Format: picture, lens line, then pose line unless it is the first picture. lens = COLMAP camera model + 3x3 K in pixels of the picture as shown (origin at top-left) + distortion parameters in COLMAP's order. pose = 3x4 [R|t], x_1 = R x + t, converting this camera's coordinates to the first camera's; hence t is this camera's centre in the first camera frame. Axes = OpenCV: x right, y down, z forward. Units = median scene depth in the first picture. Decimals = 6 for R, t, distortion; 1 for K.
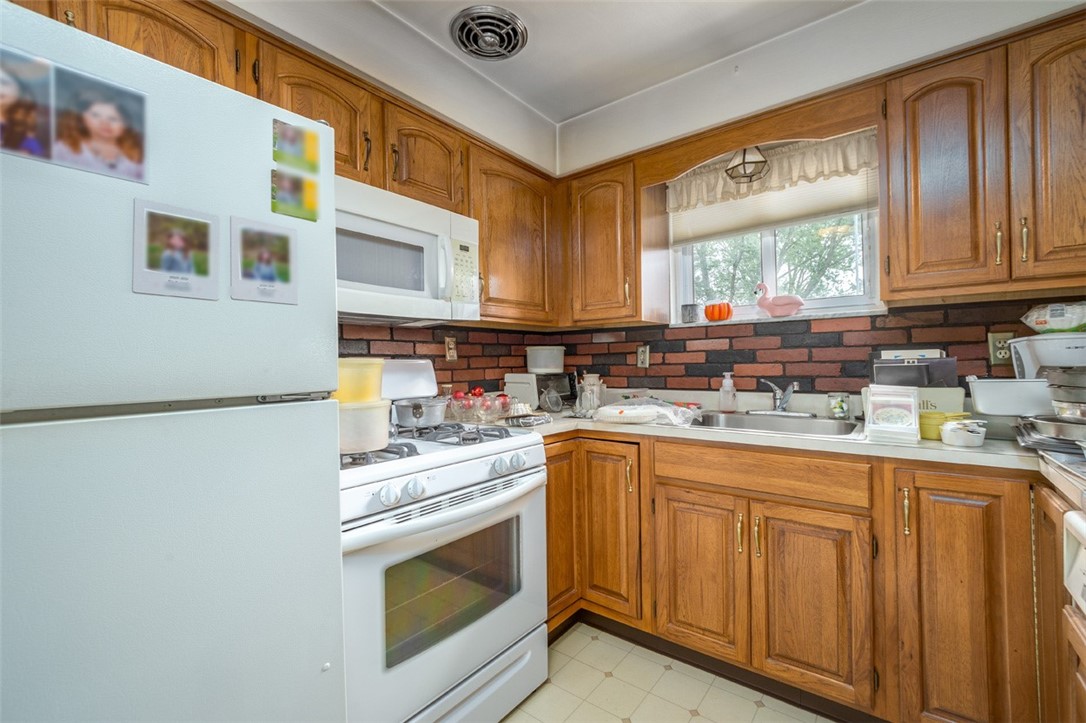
lens RADIAL K [[451.2, 0, 564.3], [0, 451.2, 360.7], [0, 0, 1]] dist [-0.008079, -0.000603]
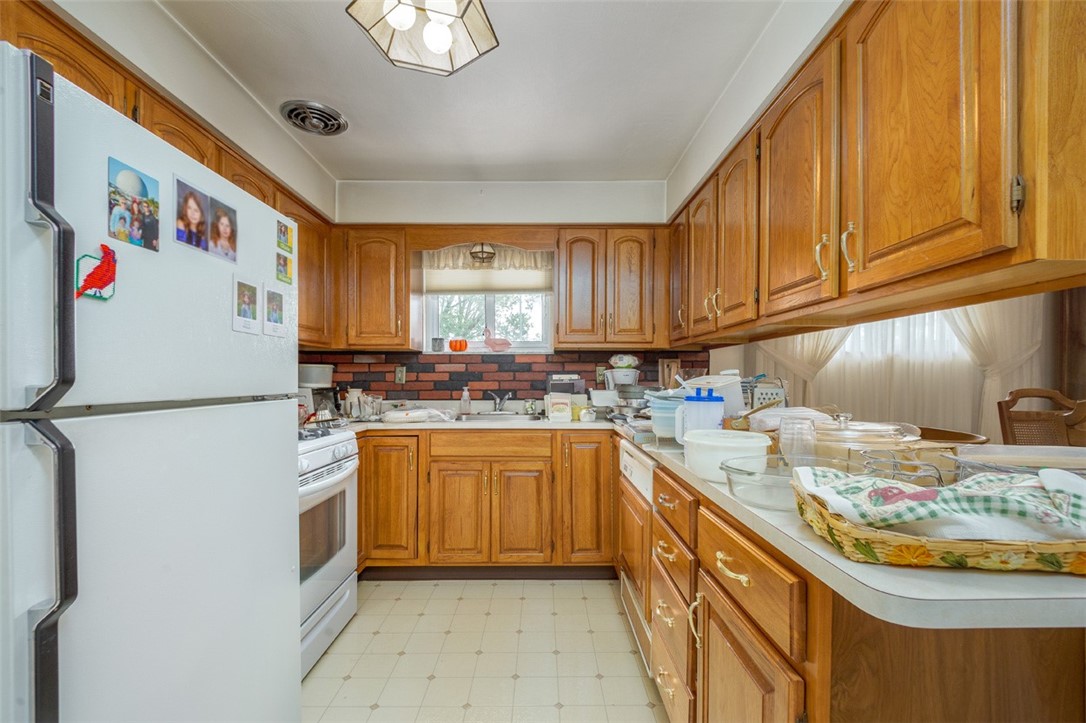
lens RADIAL K [[441.0, 0, 546.1], [0, 441.0, 382.8], [0, 0, 1]] dist [-0.001804, -0.000401]
pose [[0.791154, 0.011540, 0.611508, -0.387154], [-0.015104, 0.999886, 0.000671, 0.008676], [-0.611431, -0.009767, 0.791238, -0.373619]]
